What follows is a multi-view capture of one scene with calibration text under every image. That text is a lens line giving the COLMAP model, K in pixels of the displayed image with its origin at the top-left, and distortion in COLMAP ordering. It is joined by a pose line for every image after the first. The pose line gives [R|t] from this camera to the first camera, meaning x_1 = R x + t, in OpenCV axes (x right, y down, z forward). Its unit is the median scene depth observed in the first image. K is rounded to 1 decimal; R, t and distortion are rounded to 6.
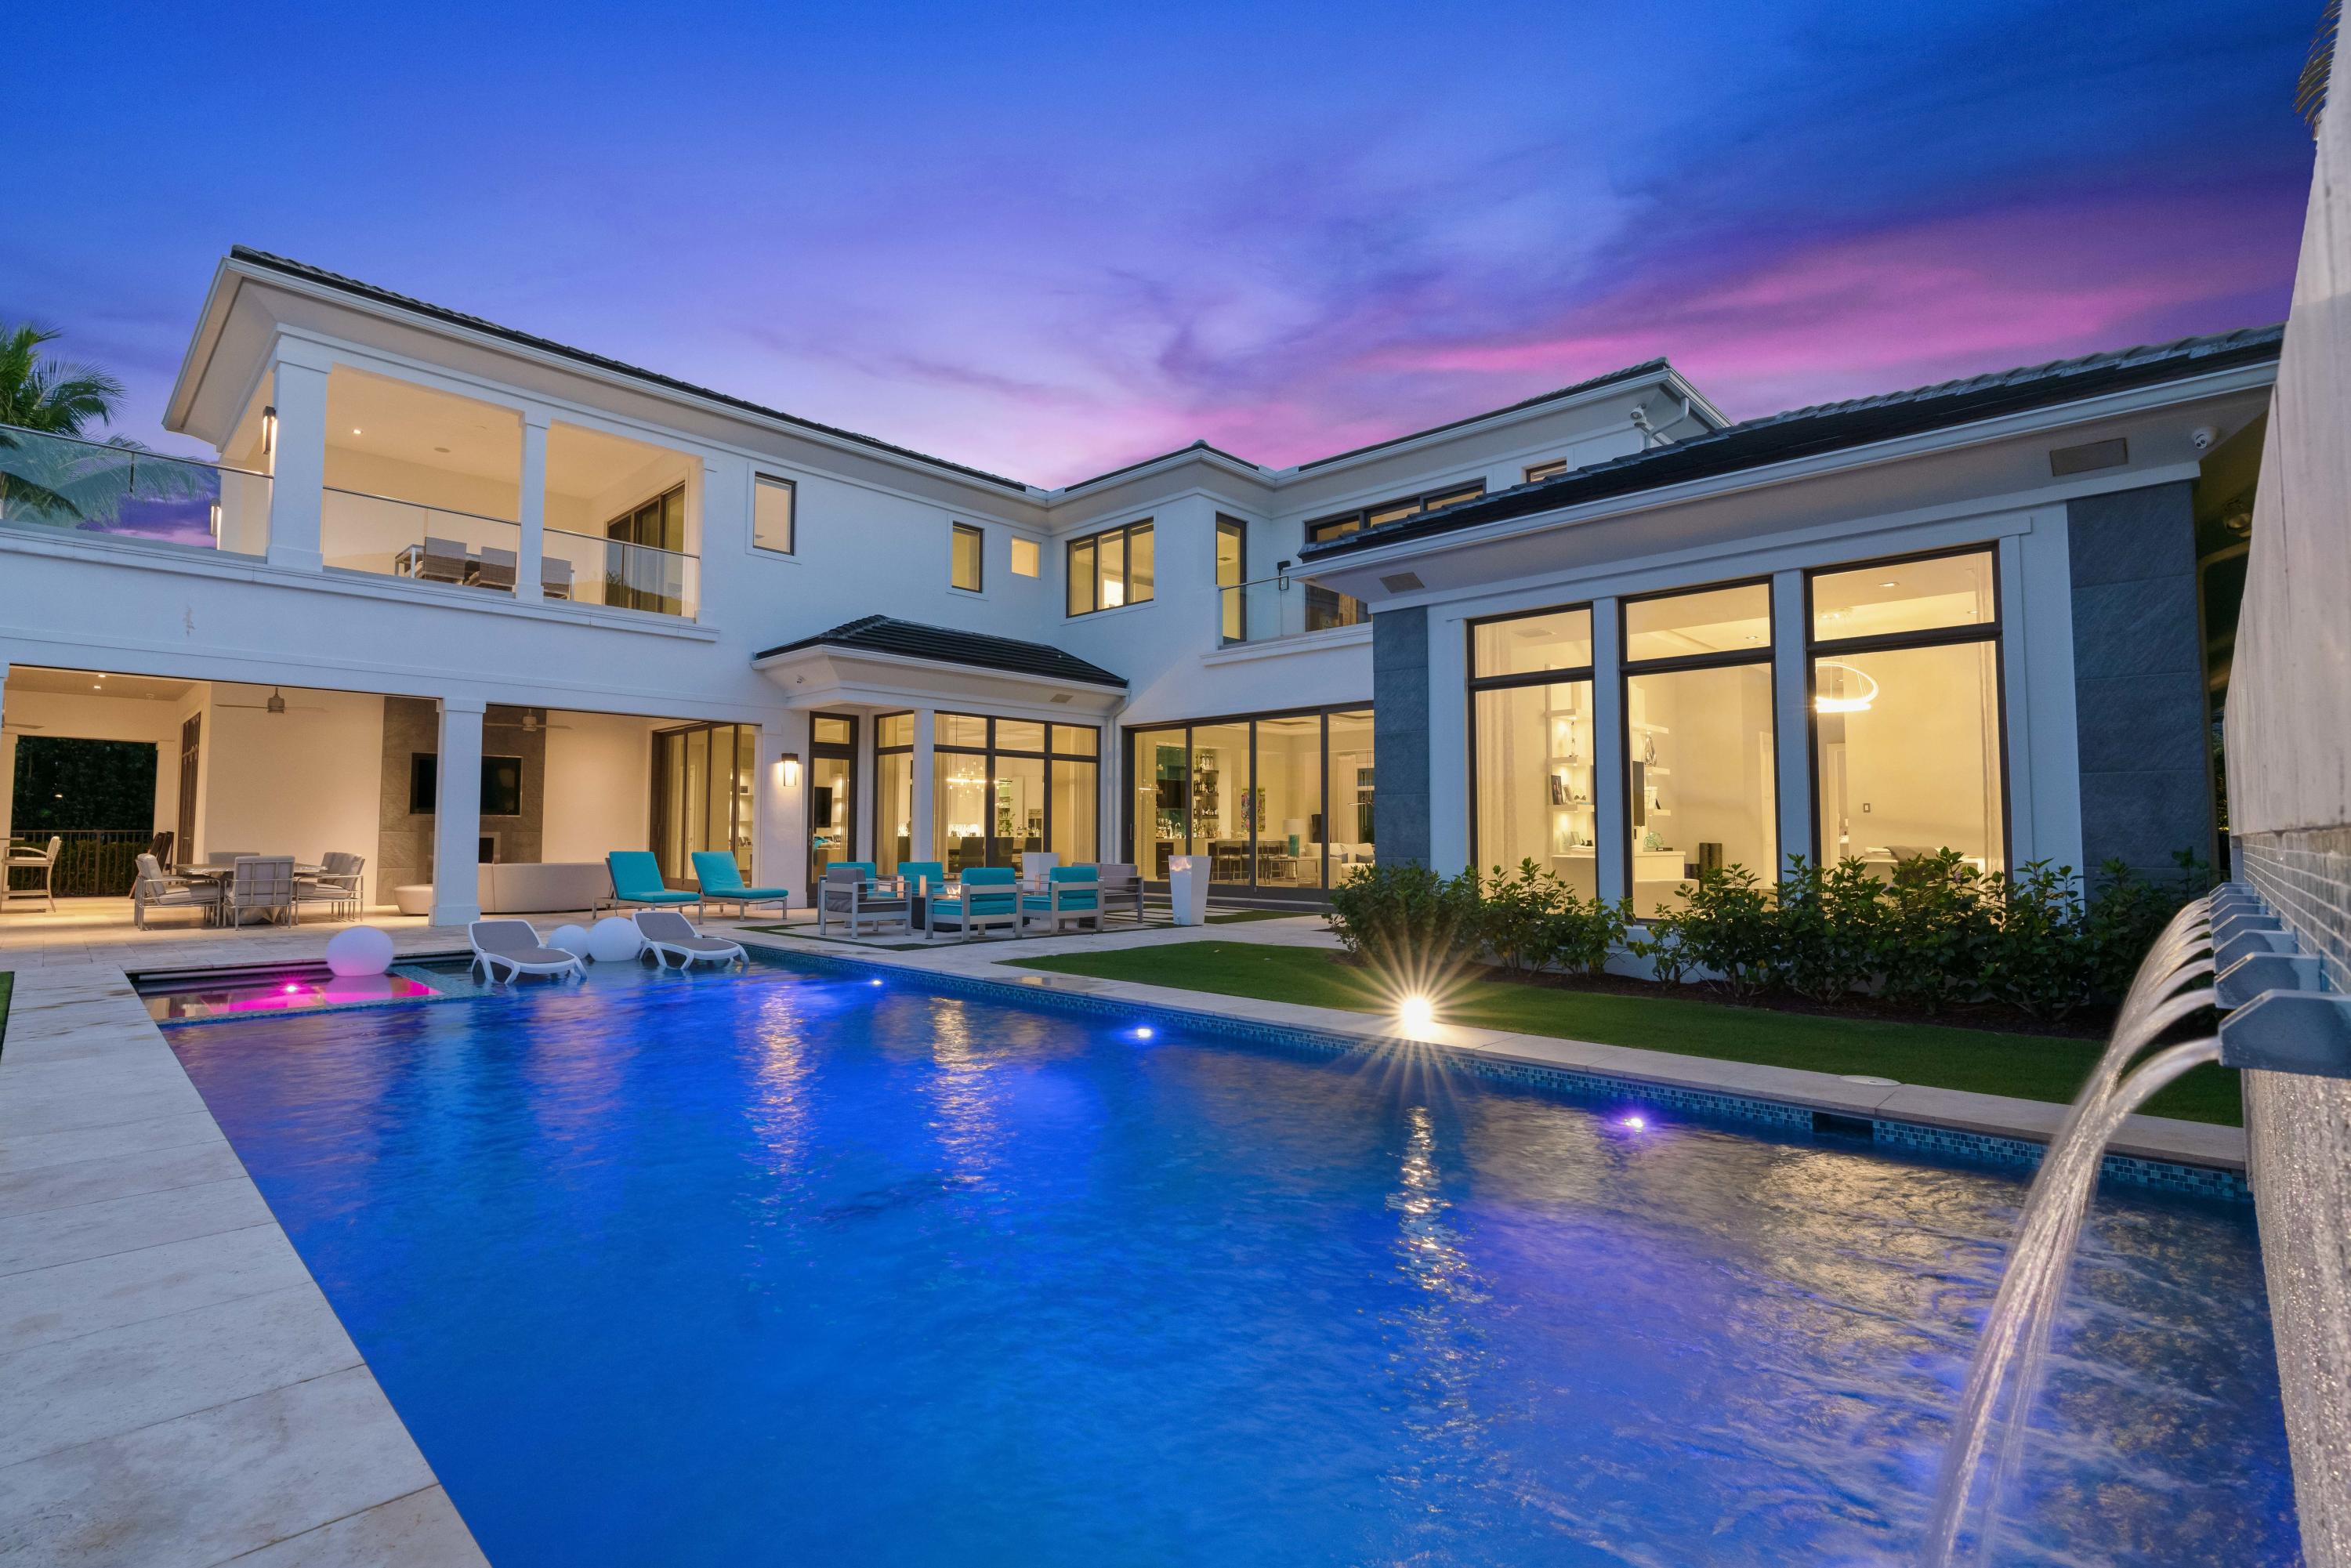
lens RADIAL K [[1055.0, 0, 1174.4], [0, 1055.0, 791.3], [0, 0, 1]] dist [-0.013679, 0.004241]
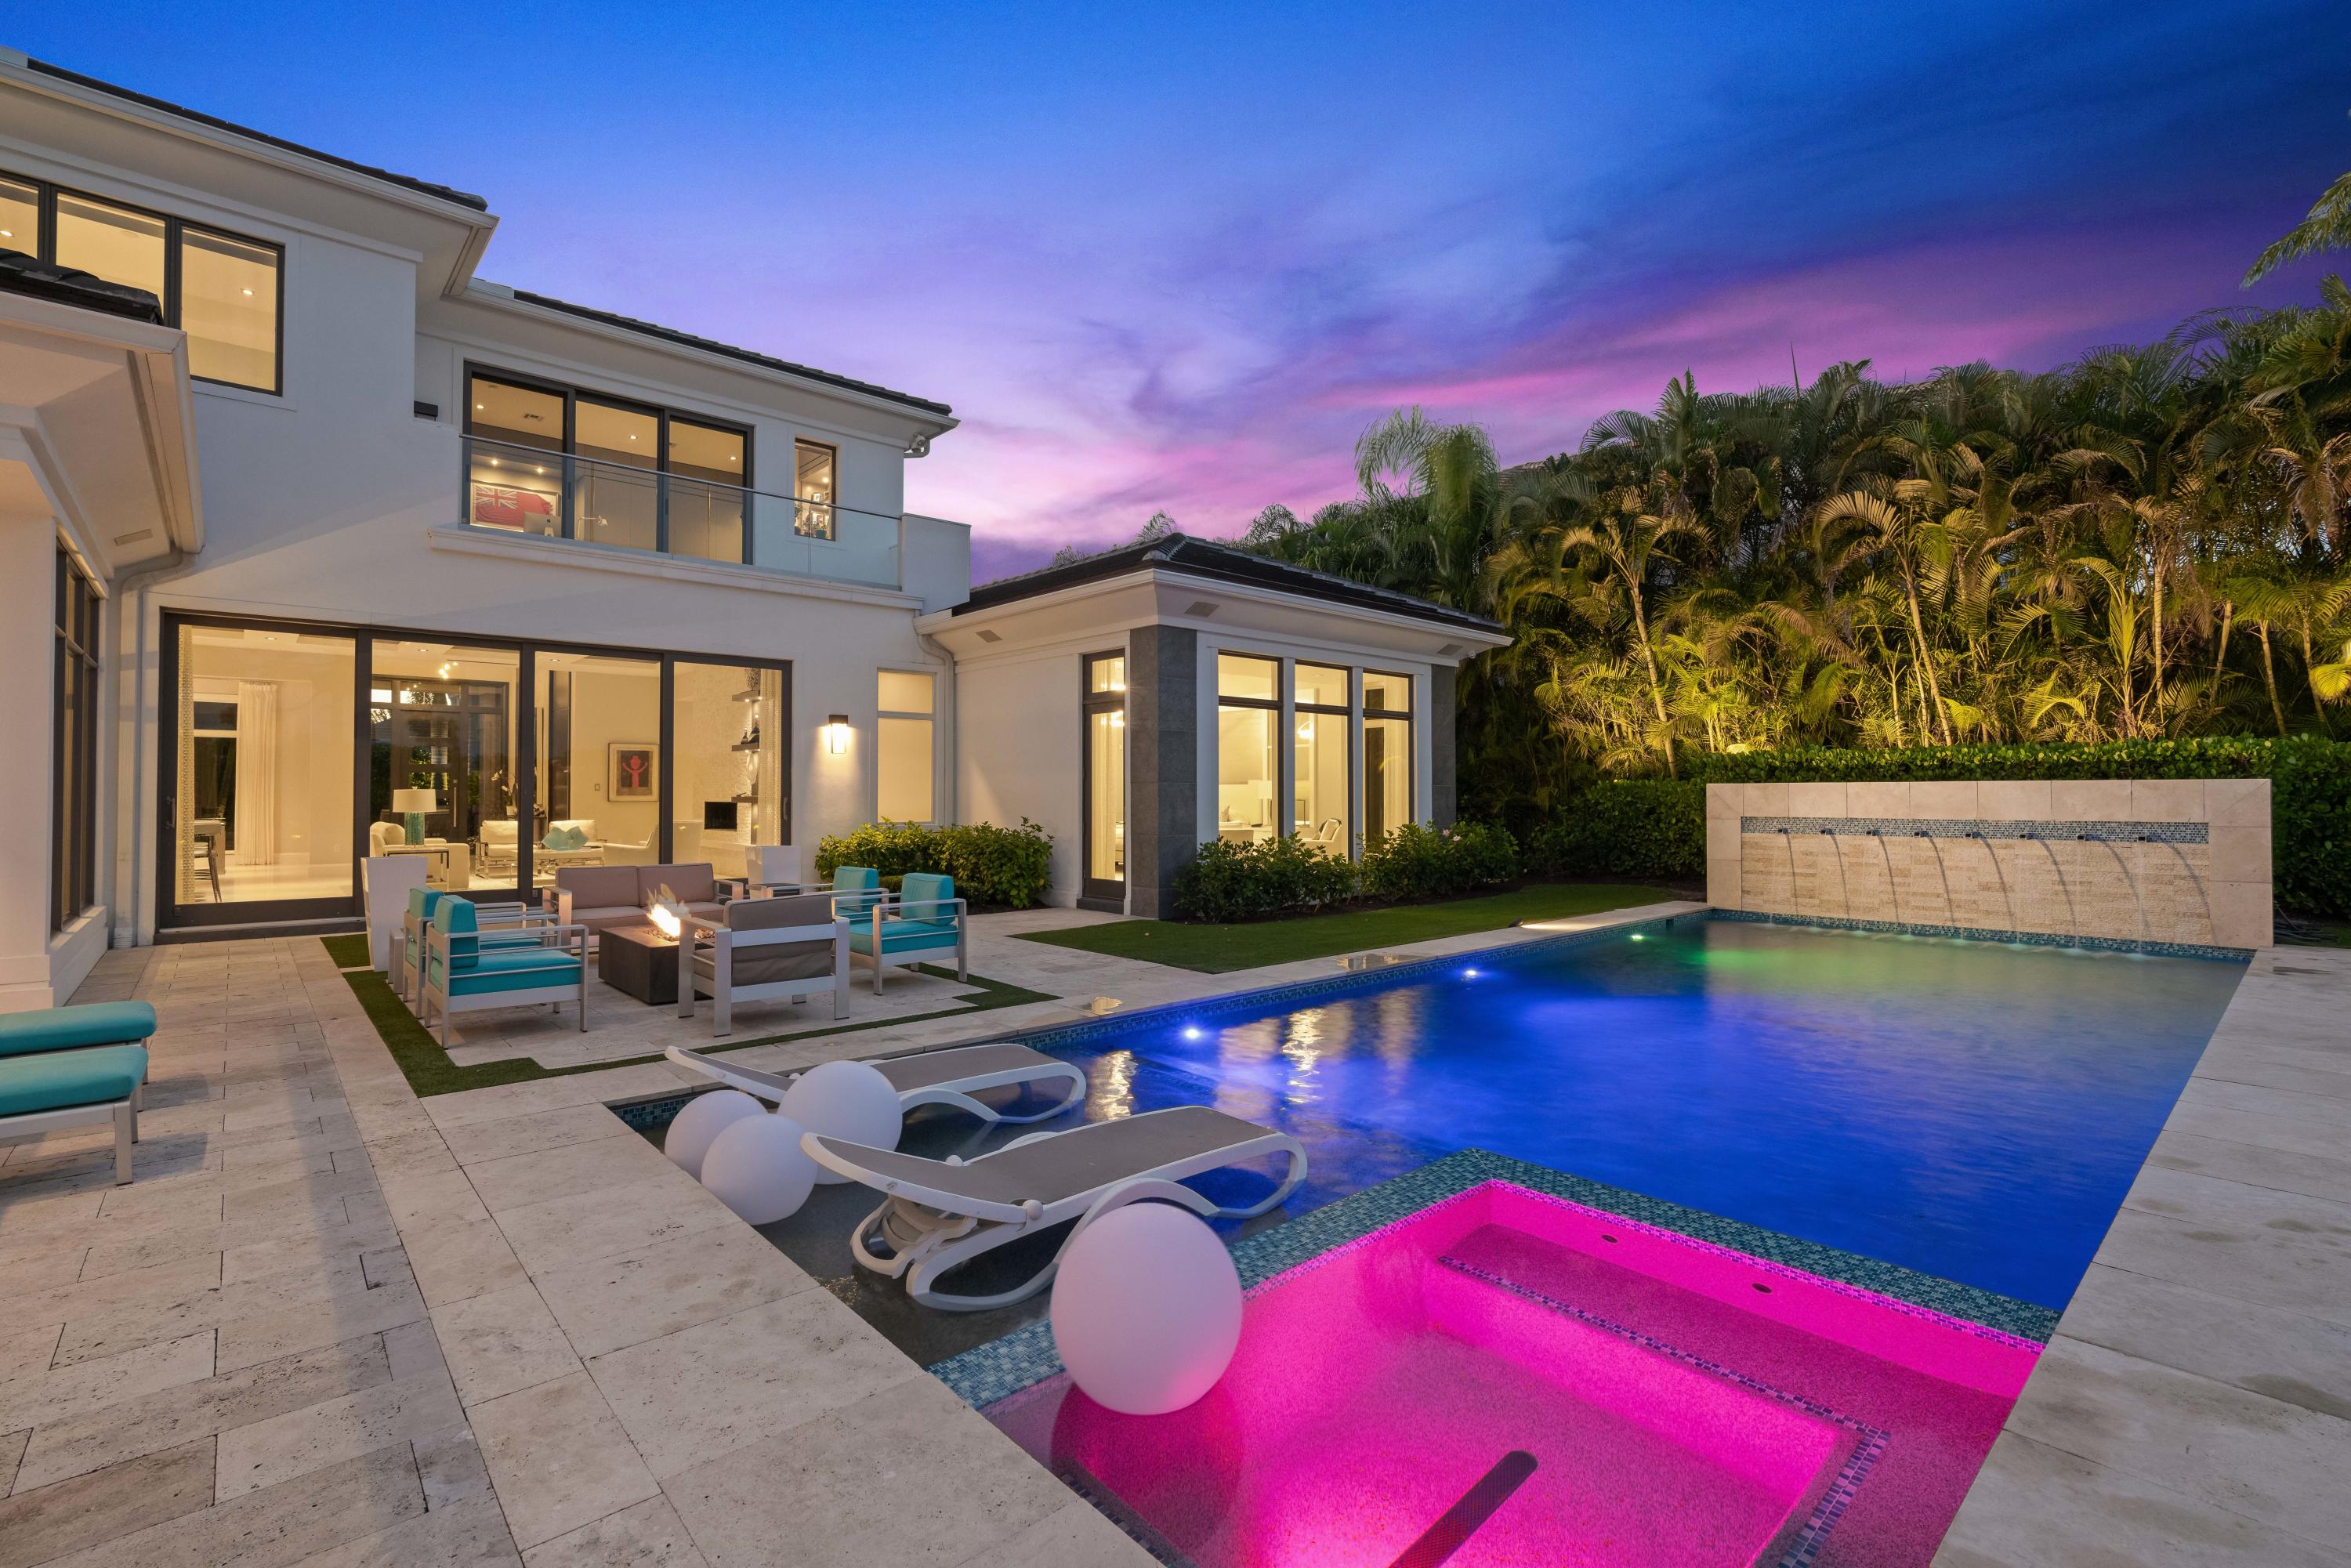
lens RADIAL K [[1055.0, 0, 1174.2], [0, 1055.0, 775.5], [0, 0, 1]] dist [-0.013679, 0.004241]
pose [[0.092485, 0.018481, 0.995543, -0.671663], [-0.041719, 0.999022, -0.014670, 0.008753], [-0.994840, -0.040177, 0.093166, 0.612845]]
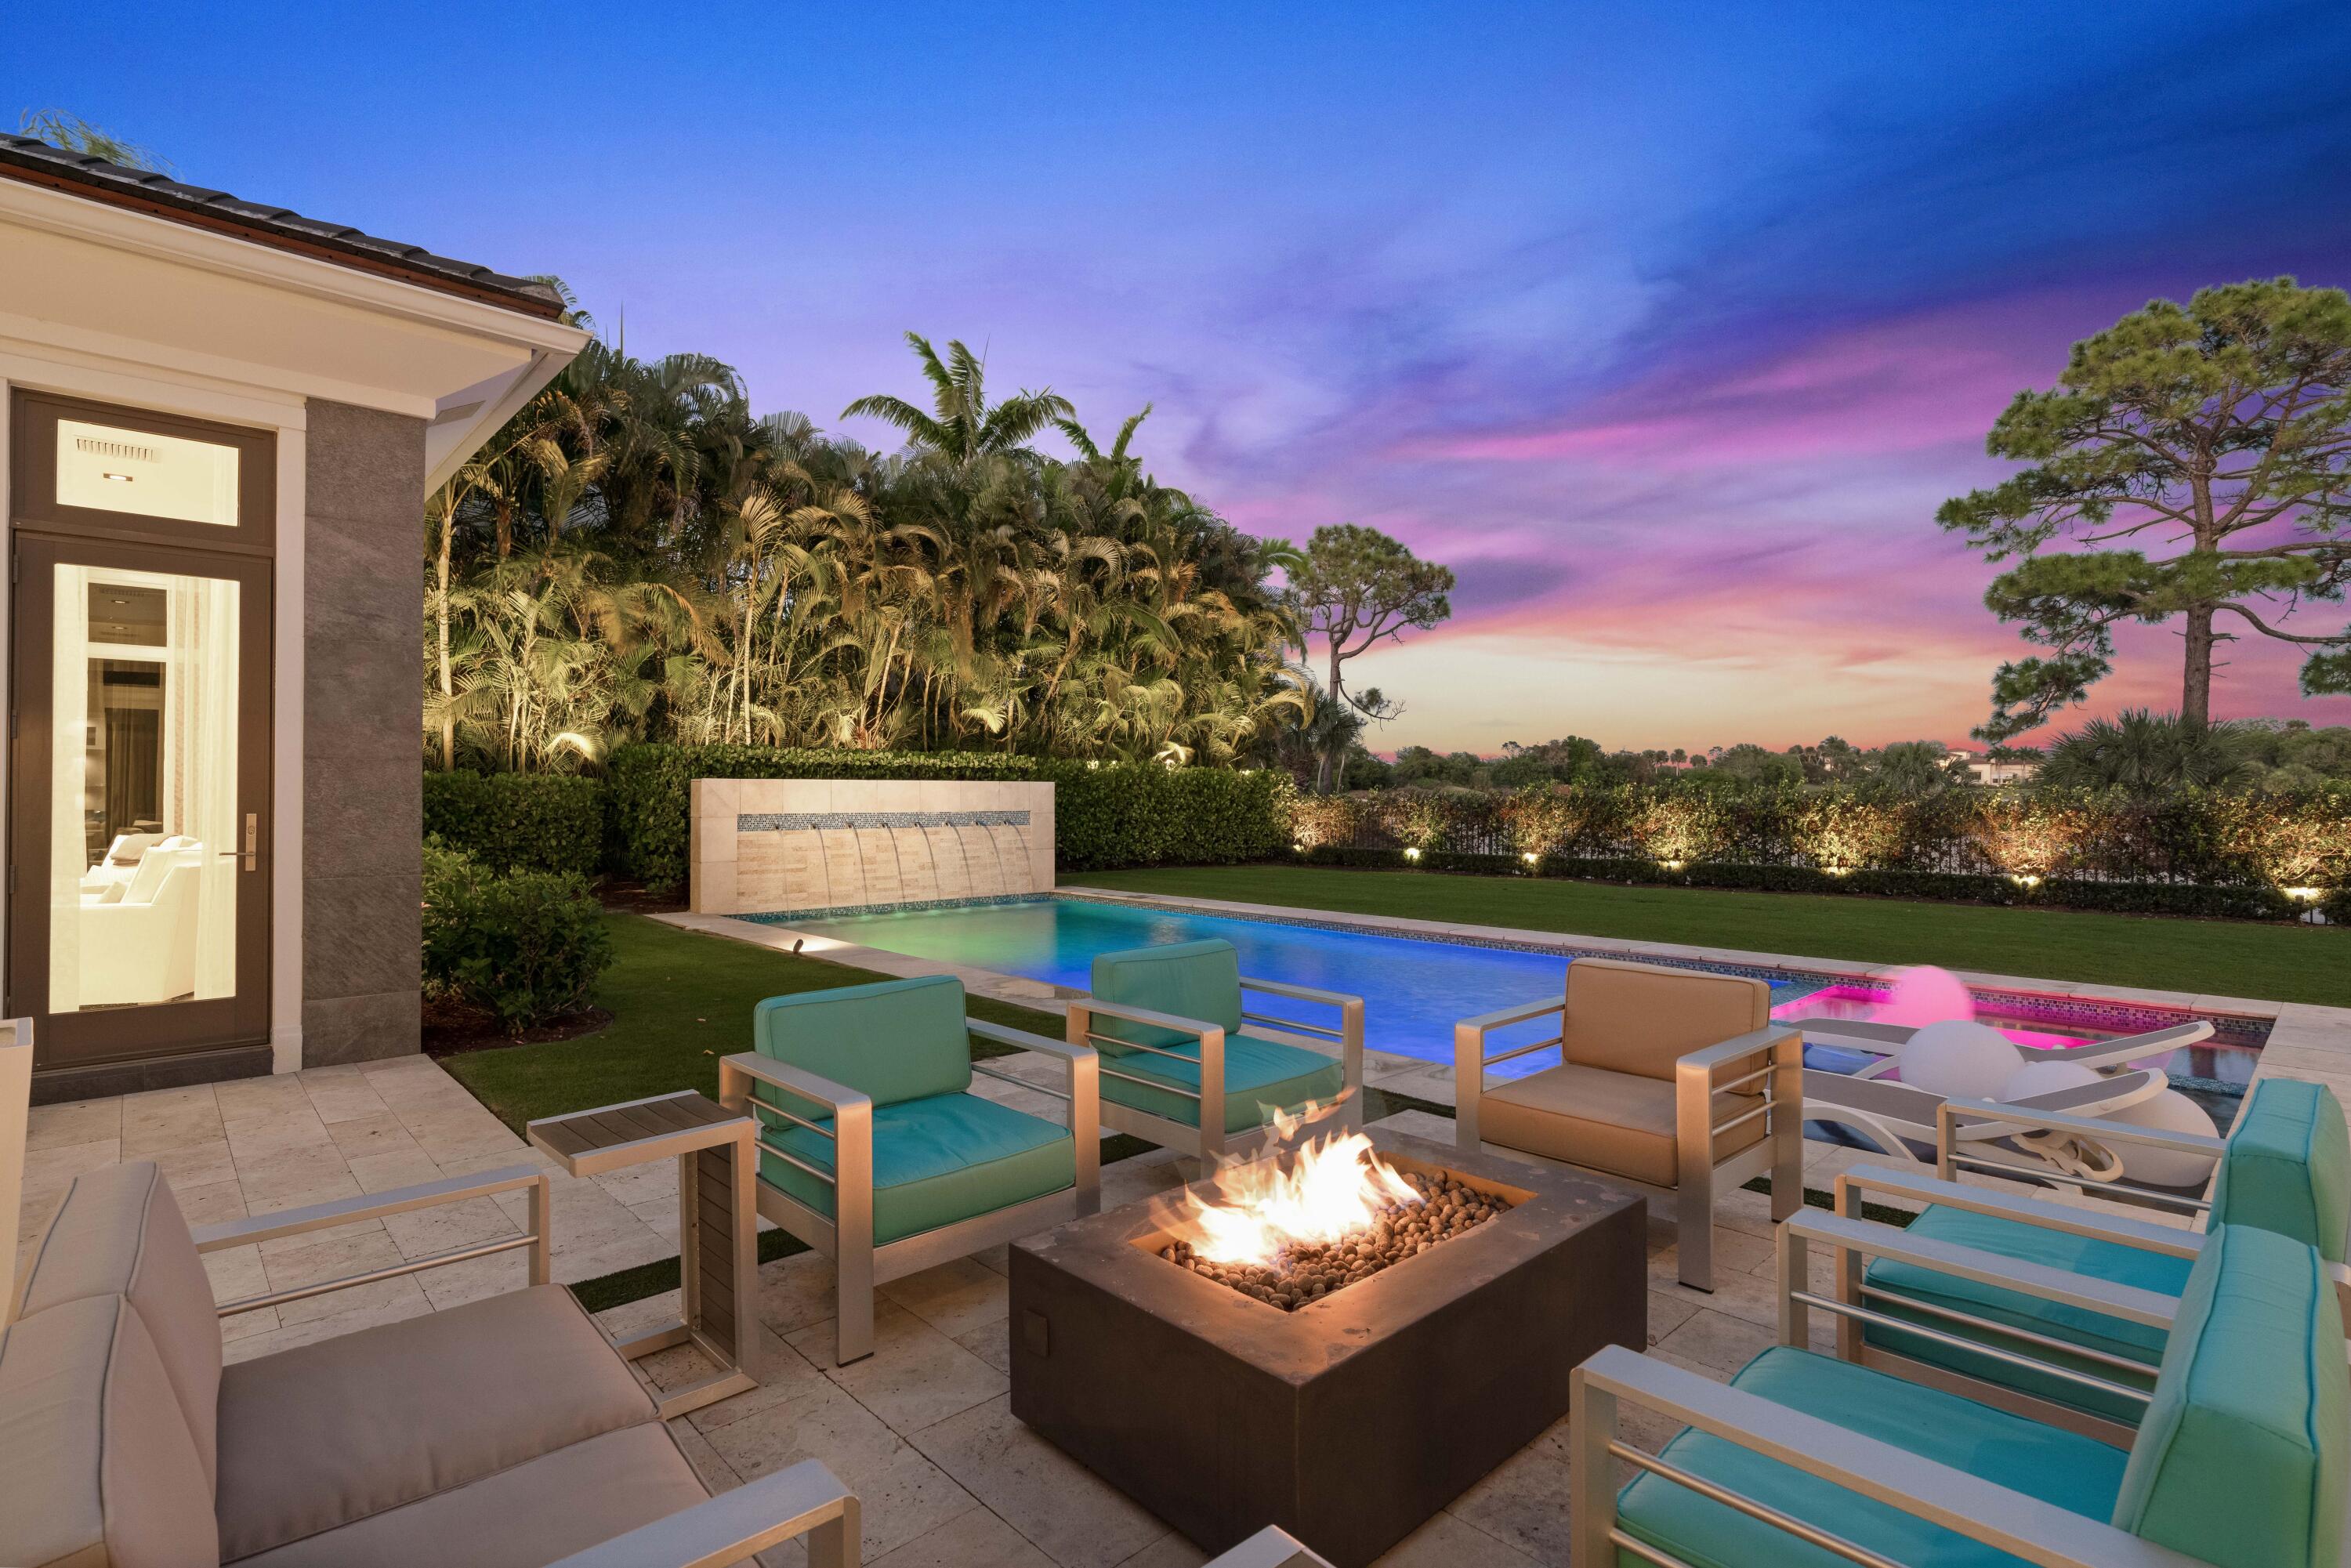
lens RADIAL K [[1097.7, 0, 1171.8], [0, 1097.7, 785.0], [0, 0, 1]] dist [-0.010552, 0.003310]
pose [[-0.996335, -0.000729, 0.085536, -0.148054], [-0.005020, 0.998739, -0.049961, 0.029478], [-0.085392, -0.050207, -0.995082, 1.068904]]
